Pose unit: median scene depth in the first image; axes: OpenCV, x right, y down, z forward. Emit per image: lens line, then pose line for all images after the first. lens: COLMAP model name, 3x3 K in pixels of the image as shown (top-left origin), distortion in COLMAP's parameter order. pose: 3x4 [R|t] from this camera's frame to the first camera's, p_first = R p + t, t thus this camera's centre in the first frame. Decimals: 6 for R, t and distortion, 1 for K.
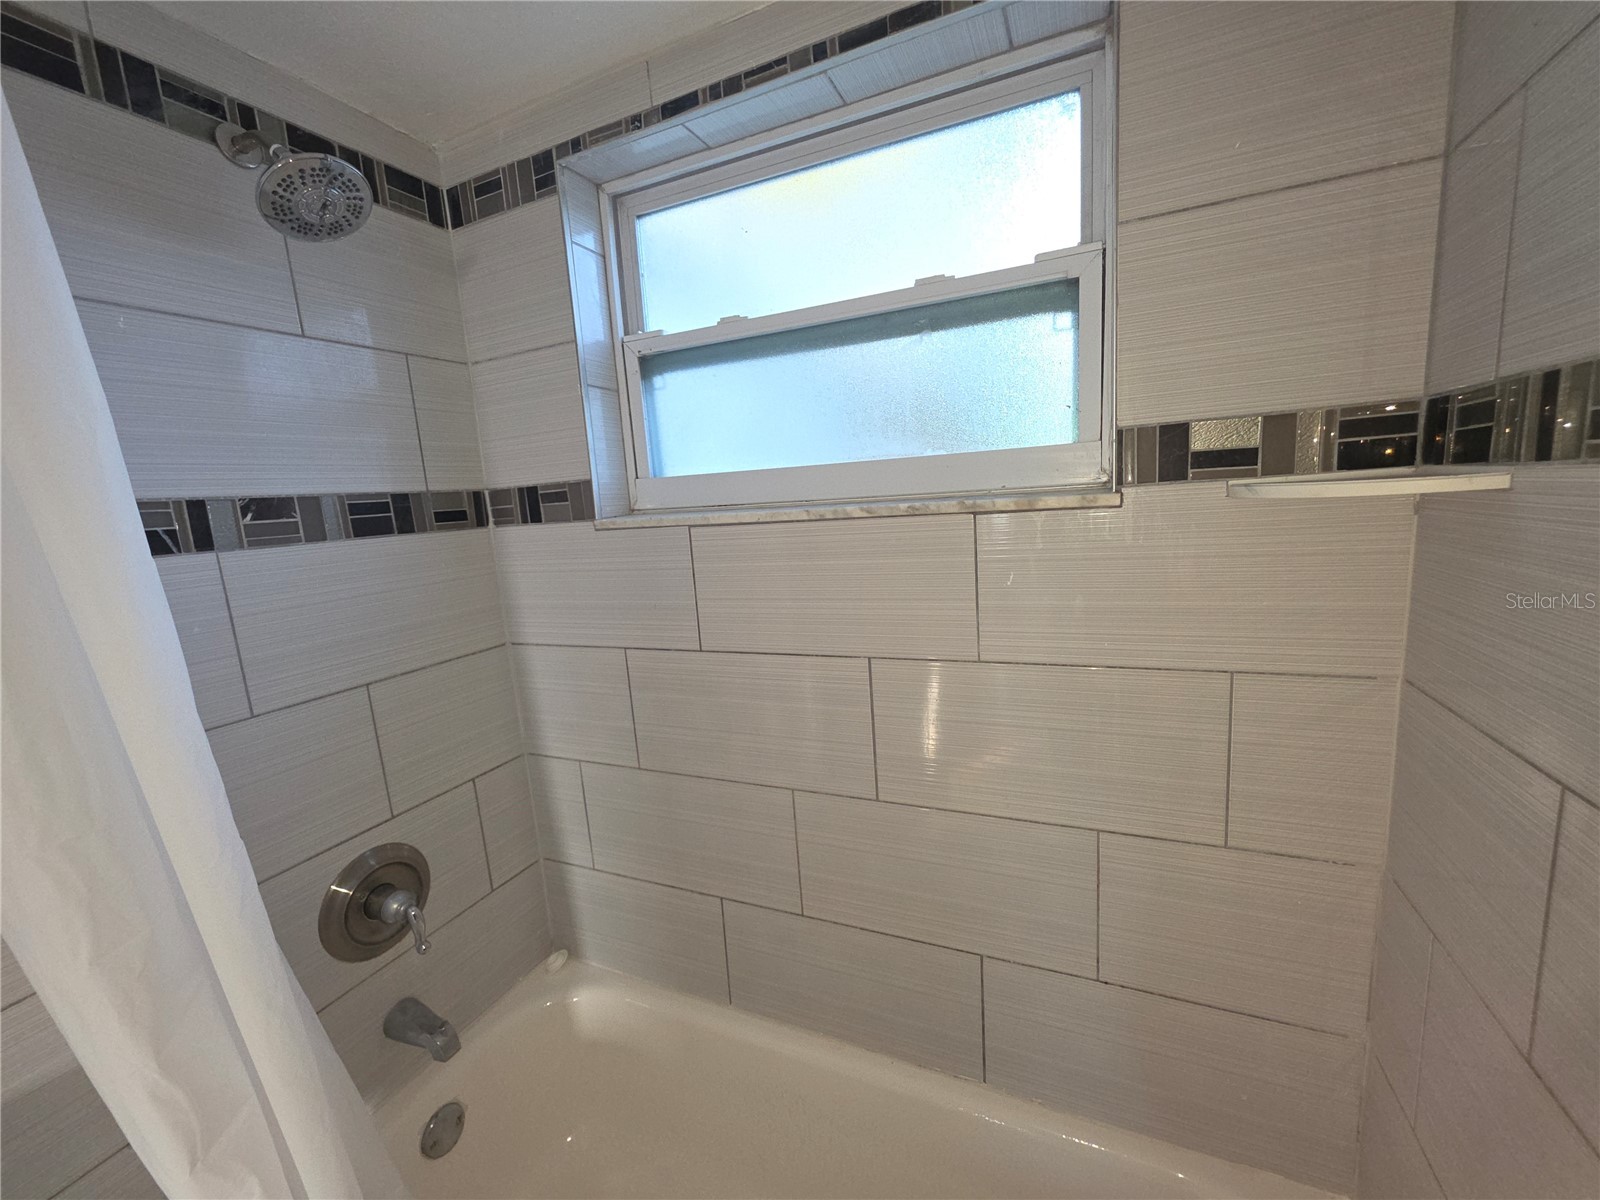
lens RADIAL K [[646.8, 0, 801.1], [0, 646.8, 598.8], [0, 0, 1]] dist [-0.001532, -0.000070]
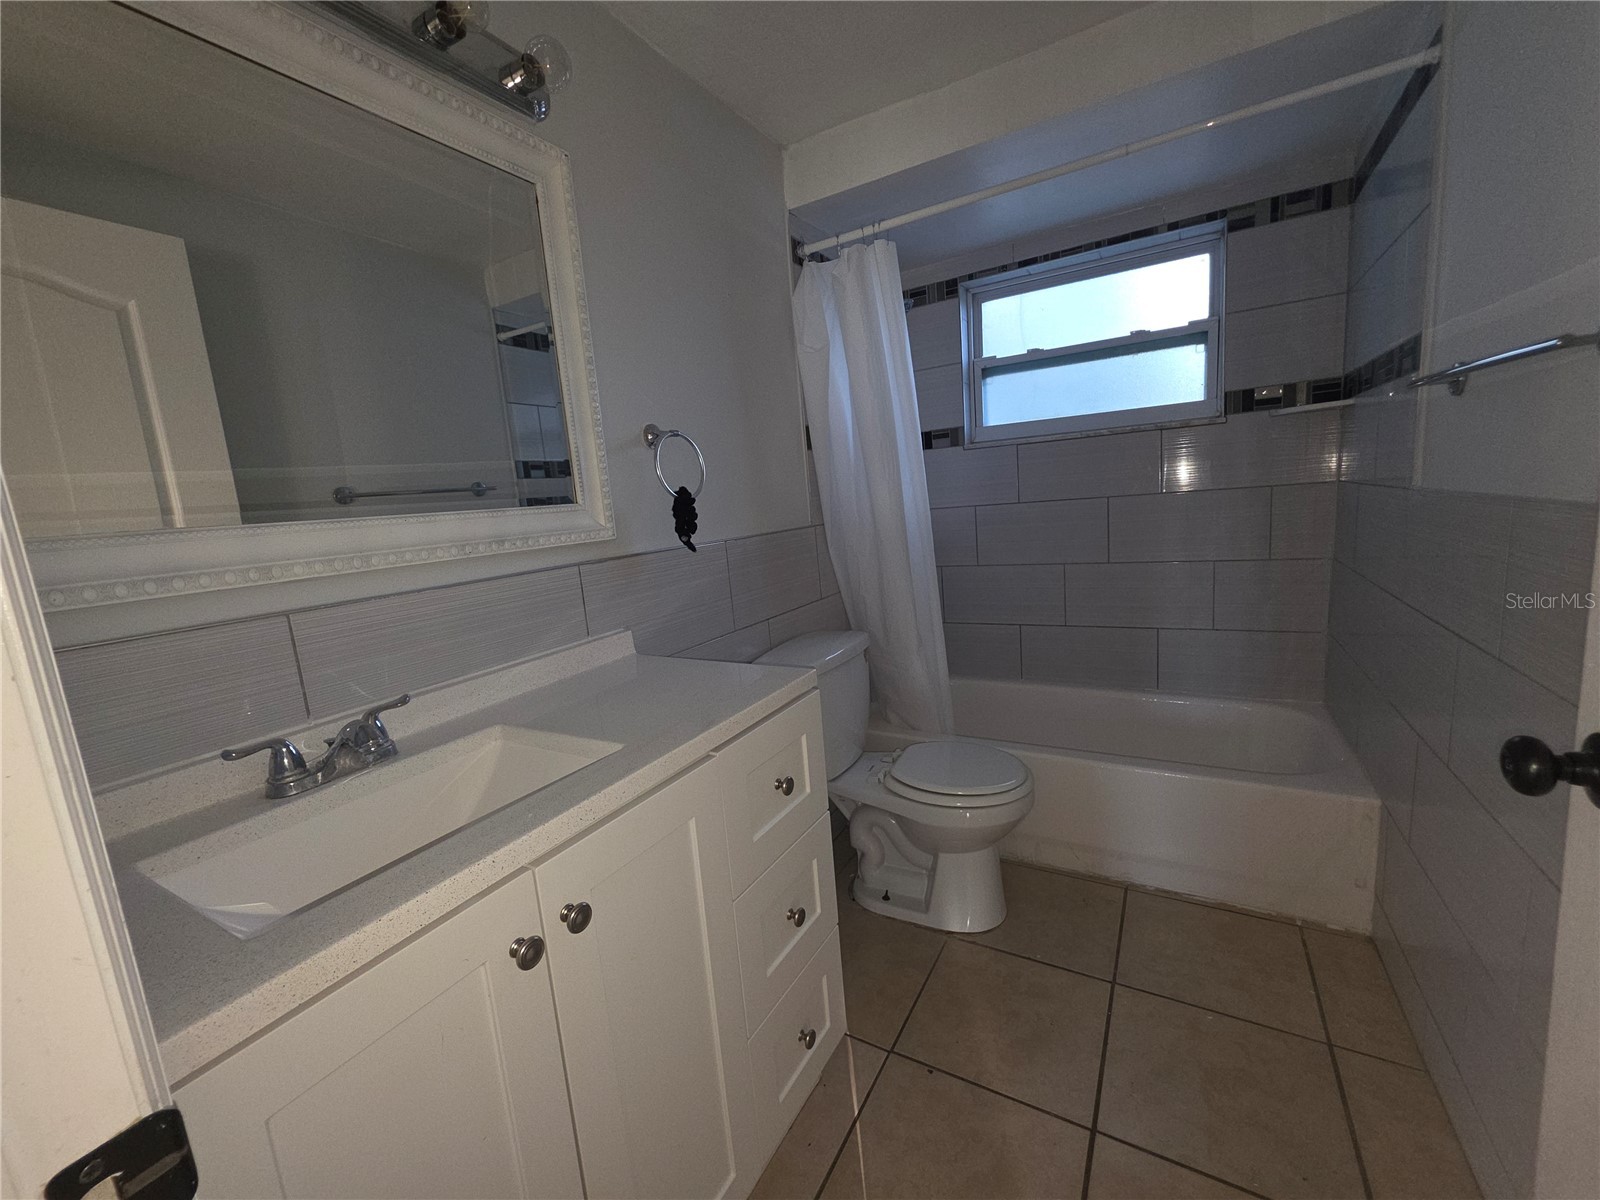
lens RADIAL K [[646.8, 0, 803.6], [0, 646.8, 598.9], [0, 0, 1]] dist [-0.001532, -0.000070]
pose [[0.994822, -0.002484, -0.101605, -0.777181], [0.003695, 0.999924, 0.011733, 0.441482], [0.101568, -0.012048, 0.994756, -1.468364]]
